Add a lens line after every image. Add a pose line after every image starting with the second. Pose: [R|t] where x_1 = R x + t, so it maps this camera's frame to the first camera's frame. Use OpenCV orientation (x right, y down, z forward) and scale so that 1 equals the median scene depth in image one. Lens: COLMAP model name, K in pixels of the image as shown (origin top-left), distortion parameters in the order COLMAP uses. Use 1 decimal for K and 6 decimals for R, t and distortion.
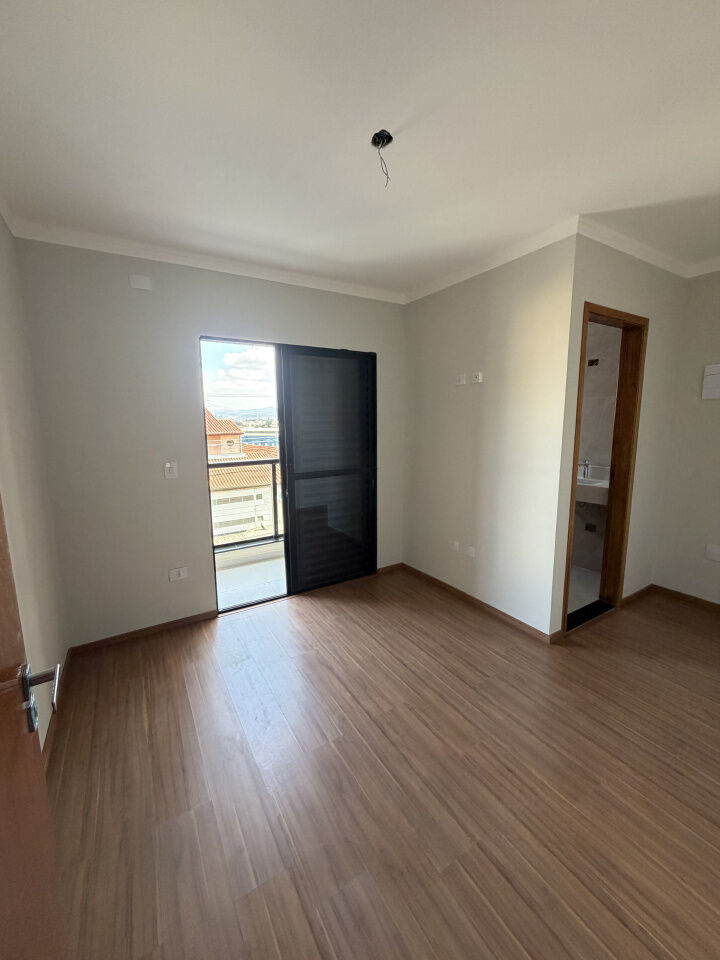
lens RADIAL K [[383.2, 0, 359.6], [0, 383.2, 477.5], [0, 0, 1]] dist [-0.000240, 0.000129]
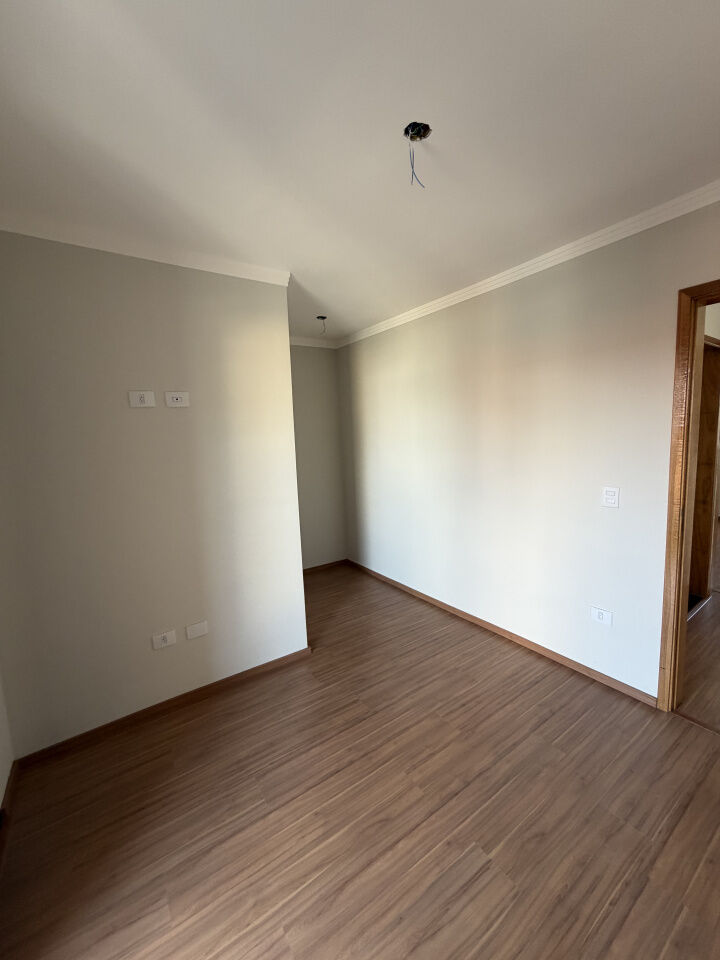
lens RADIAL K [[383.2, 0, 359.6], [0, 383.2, 477.5], [0, 0, 1]] dist [-0.000240, 0.000129]
pose [[-0.053021, -0.097464, 0.993826, -0.615148], [0.189109, 0.976237, 0.105828, -0.161072], [-0.980524, 0.193552, -0.033330, 0.915354]]
